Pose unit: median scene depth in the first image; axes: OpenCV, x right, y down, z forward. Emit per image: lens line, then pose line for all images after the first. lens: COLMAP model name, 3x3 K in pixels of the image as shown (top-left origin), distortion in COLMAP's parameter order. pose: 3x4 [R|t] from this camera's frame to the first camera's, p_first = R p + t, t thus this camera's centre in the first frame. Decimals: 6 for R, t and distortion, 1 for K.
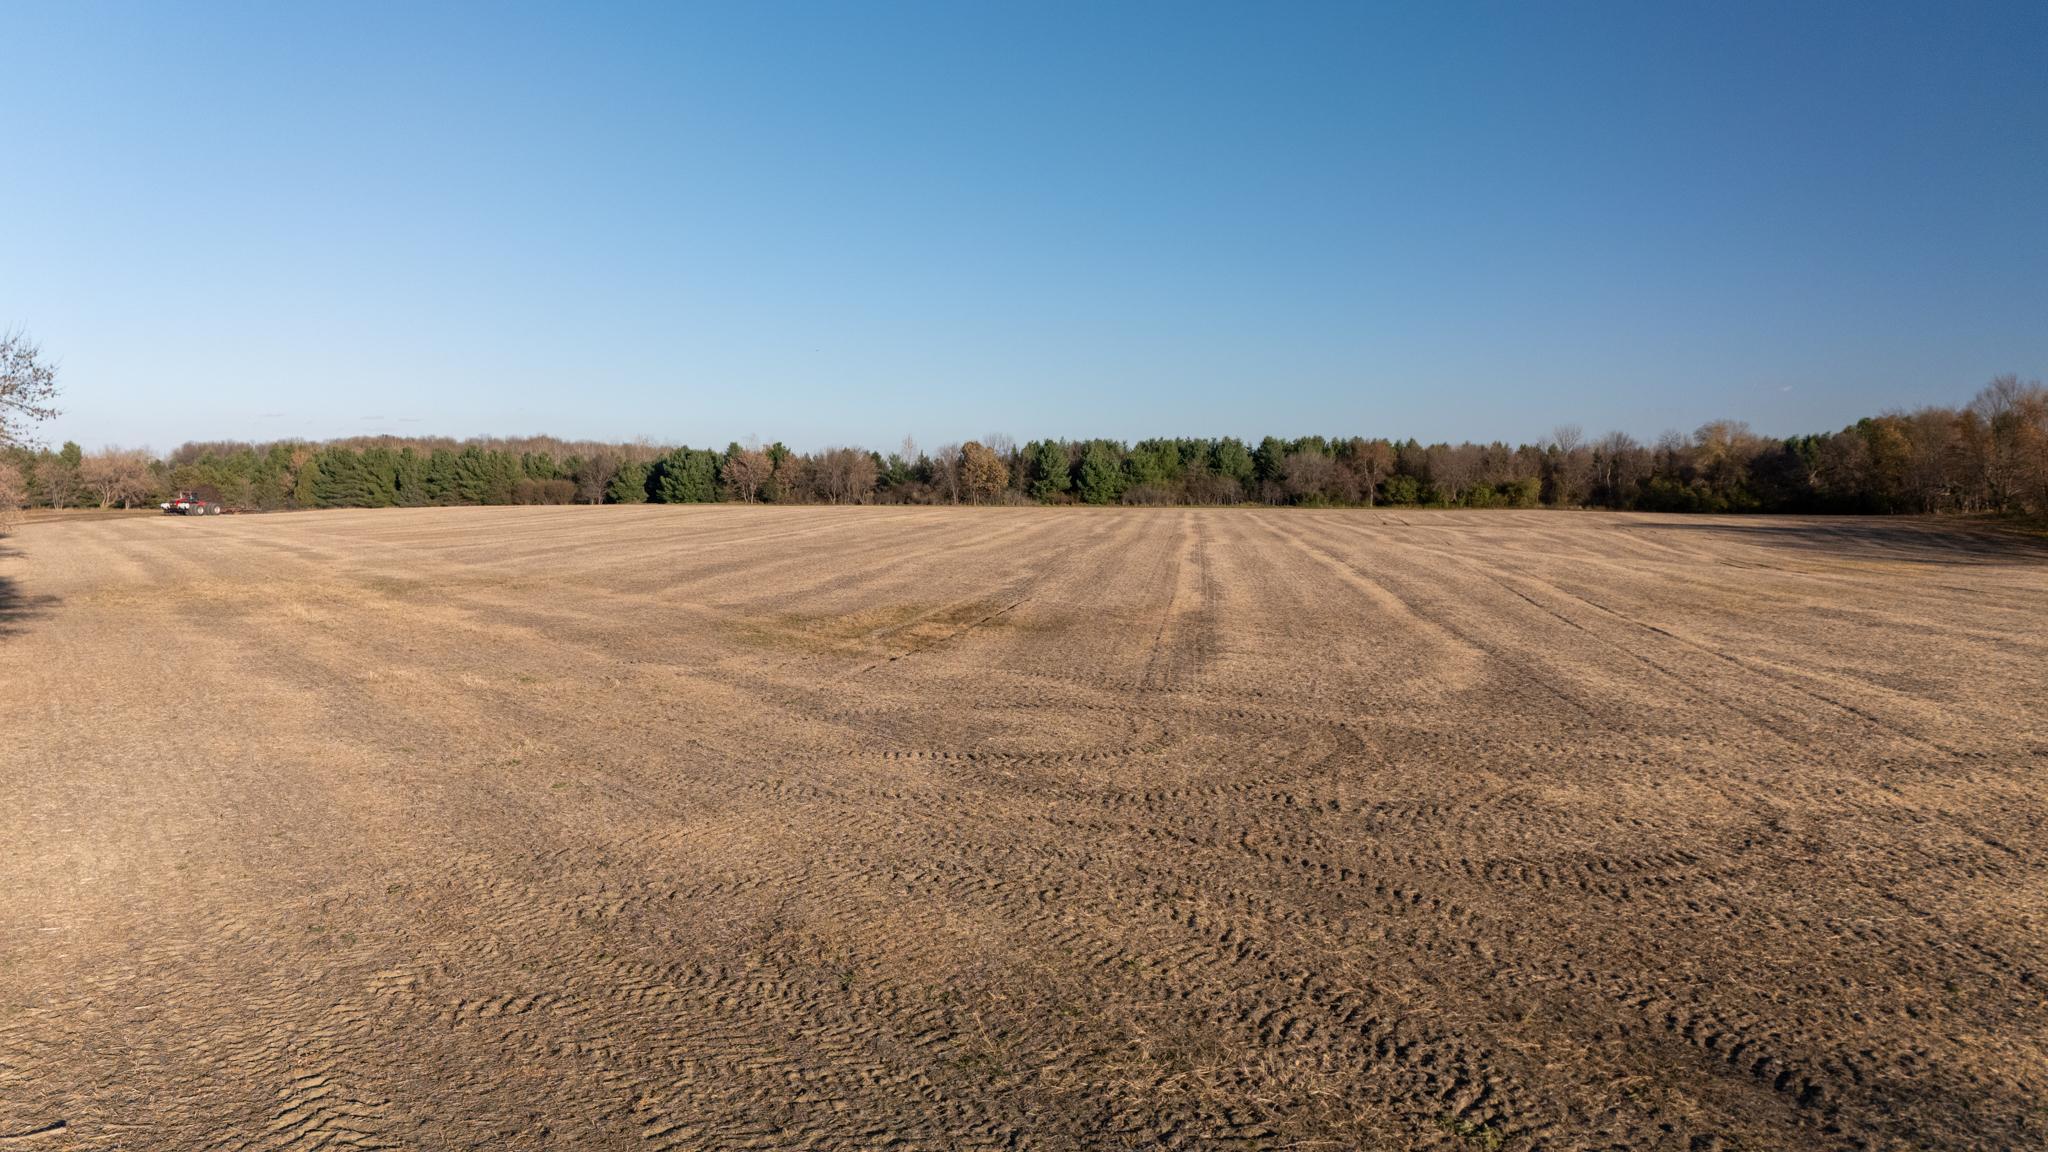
lens RADIAL K [[1492.4, 0, 1024.0], [0, 1492.4, 576.0], [0, 0, 1]] dist [0.078266, -0.045342]
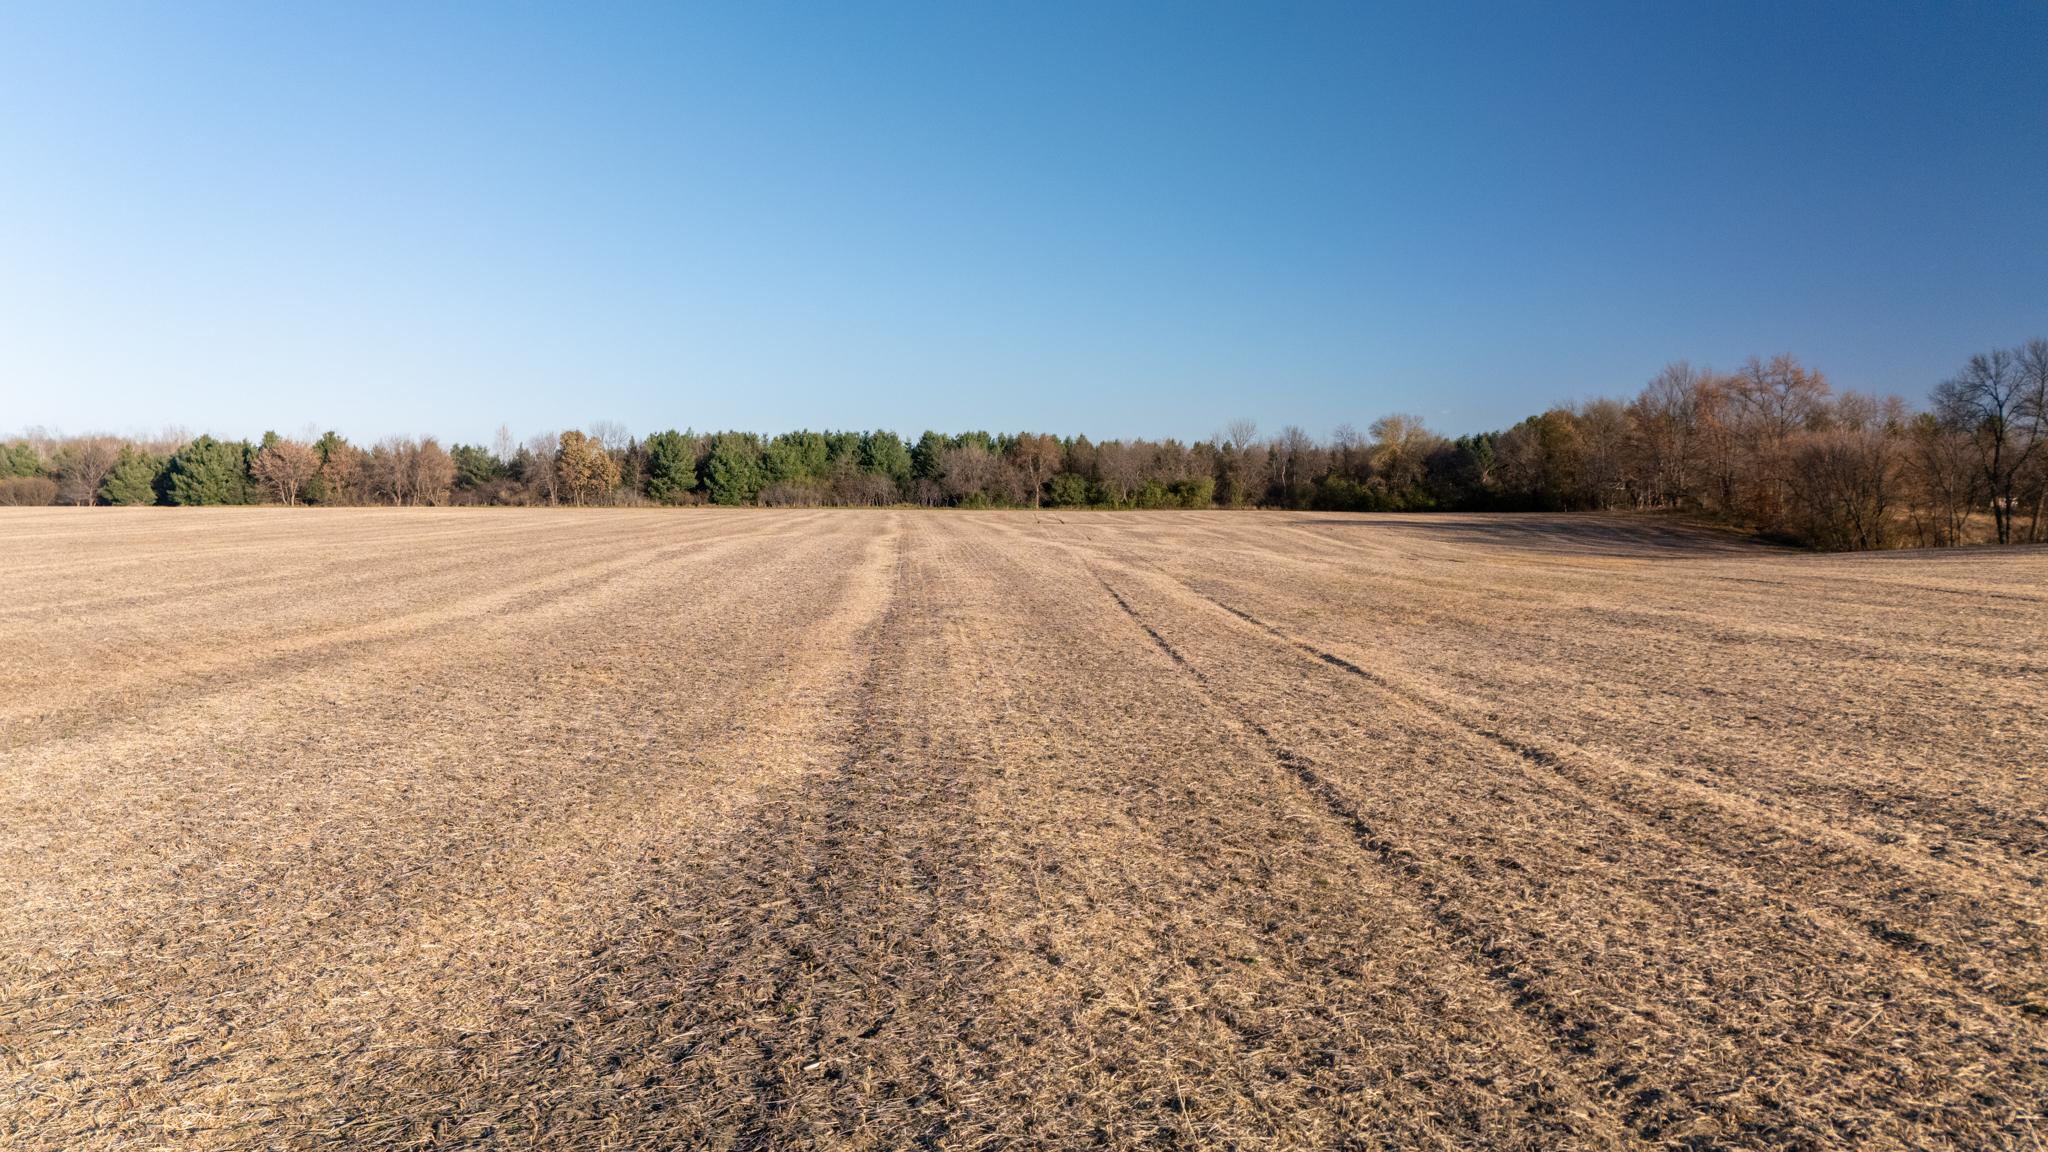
lens RADIAL K [[1496.5, 0, 1024.0], [0, 1496.5, 576.0], [0, 0, 1]] dist [0.250047, -0.467192]
pose [[0.981061, -0.011797, 0.193340, 0.046935], [0.013745, 0.999867, -0.008737, 0.002458], [-0.193211, 0.011229, 0.981093, 0.112170]]
